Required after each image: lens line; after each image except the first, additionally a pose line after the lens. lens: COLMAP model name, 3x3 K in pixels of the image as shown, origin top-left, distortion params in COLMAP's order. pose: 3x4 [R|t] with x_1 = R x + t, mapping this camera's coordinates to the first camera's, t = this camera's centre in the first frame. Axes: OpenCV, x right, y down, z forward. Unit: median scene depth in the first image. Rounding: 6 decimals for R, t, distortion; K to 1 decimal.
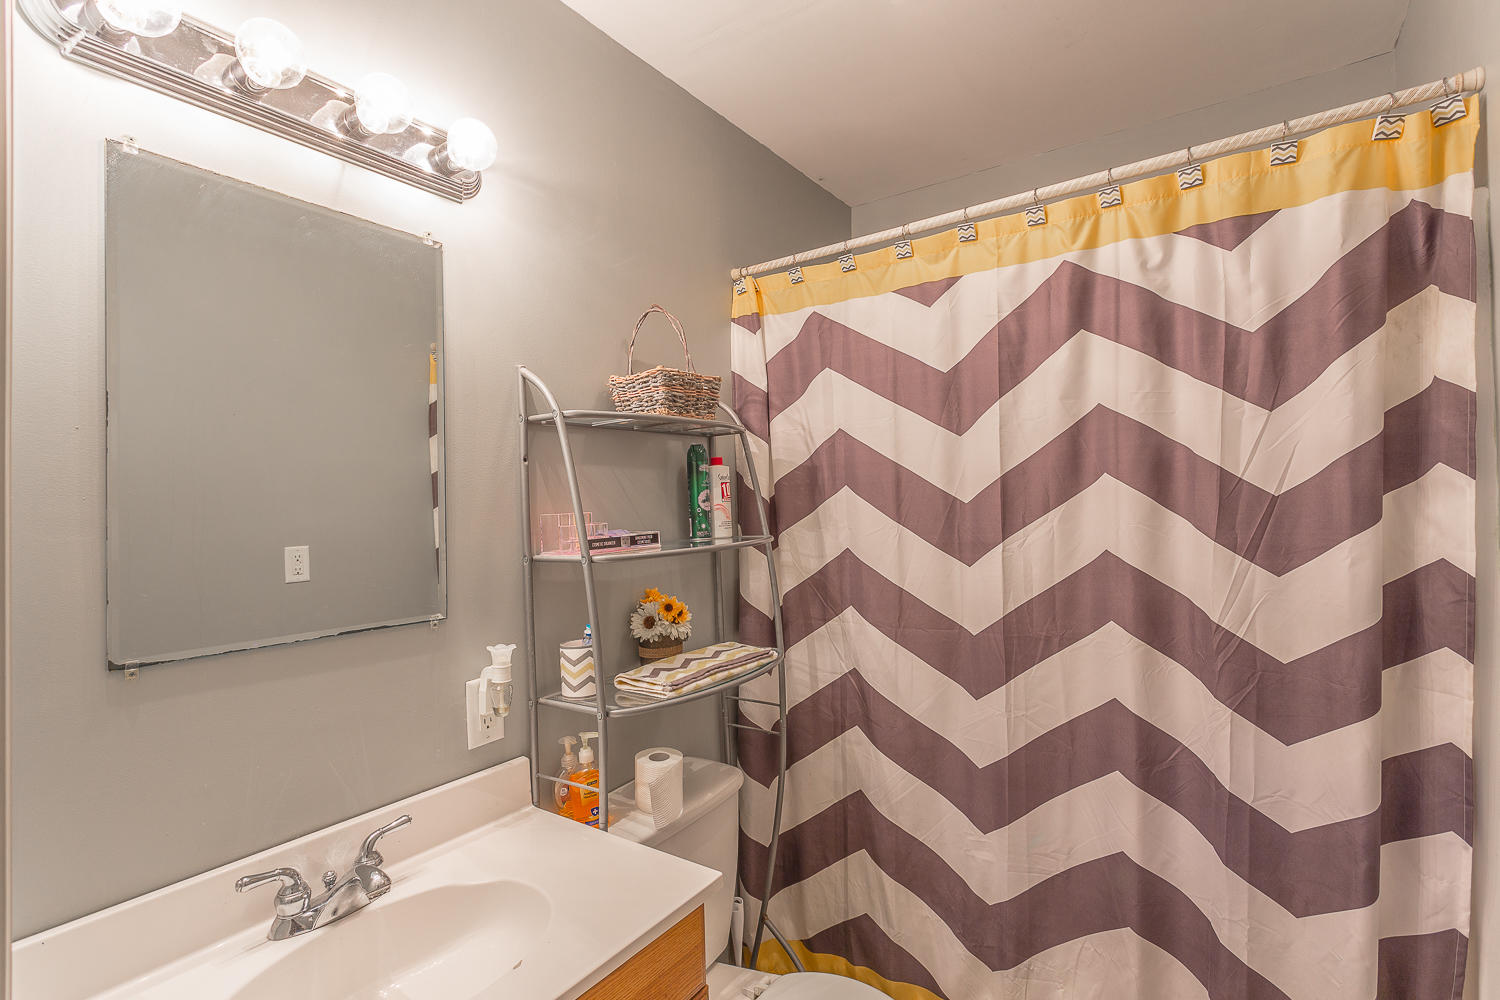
lens RADIAL K [[717.3, 0, 750.1], [0, 717.3, 495.3], [0, 0, 1]] dist [0.001144, 0.000936]
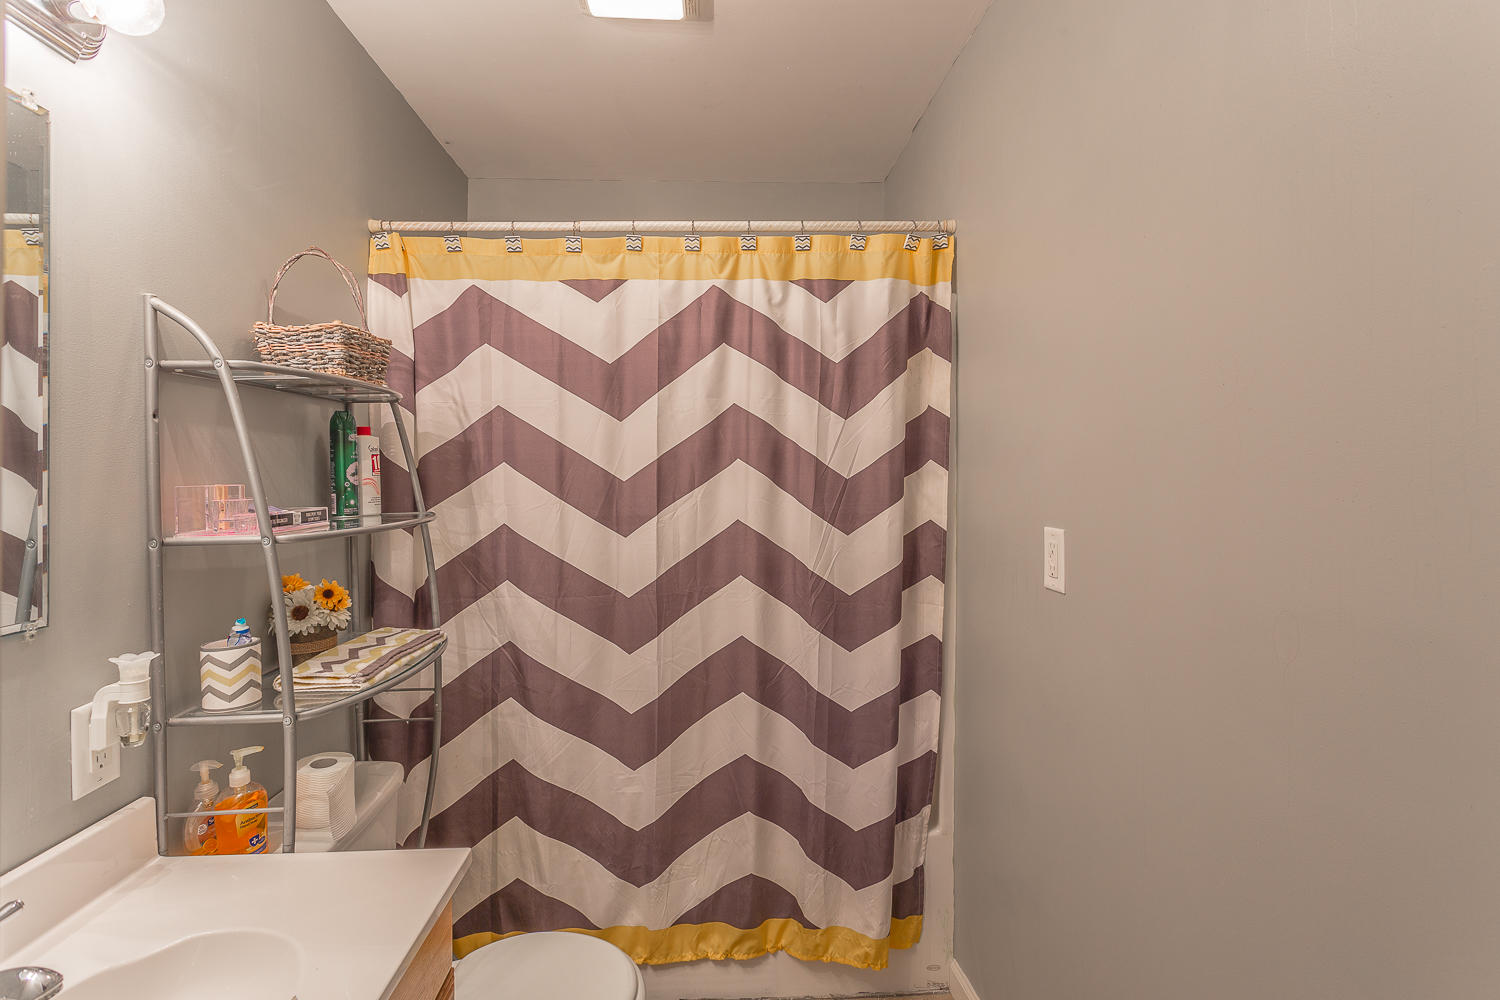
lens RADIAL K [[708.0, 0, 746.4], [0, 708.0, 479.6], [0, 0, 1]] dist [0.002792, 0.001260]
pose [[0.796464, 0.017231, 0.604441, -0.253989], [-0.019365, 0.999808, -0.002985, 0.009182], [-0.604376, -0.009328, 0.796644, -0.004988]]
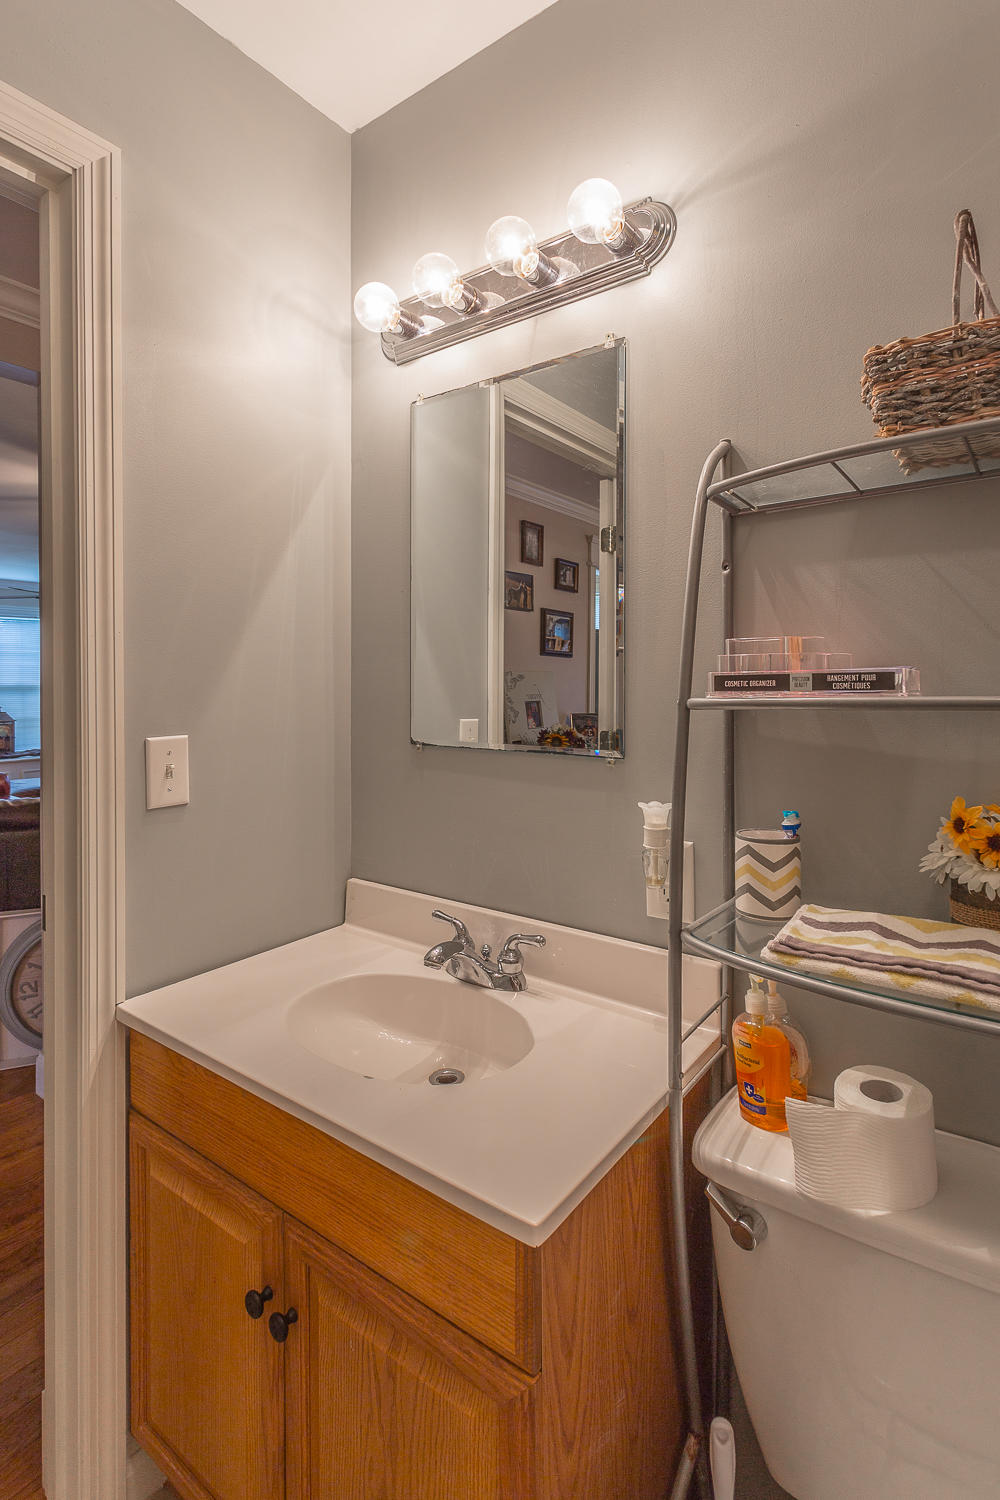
lens RADIAL K [[733.6, 0, 496.8], [0, 733.6, 687.7], [0, 0, 1]] dist [0.001444, 0.001452]
pose [[-0.042715, 0.028549, -0.998679, 0.430603], [0.015392, 0.999492, 0.027914, 0.047113], [0.998969, -0.014180, -0.043133, 0.760431]]
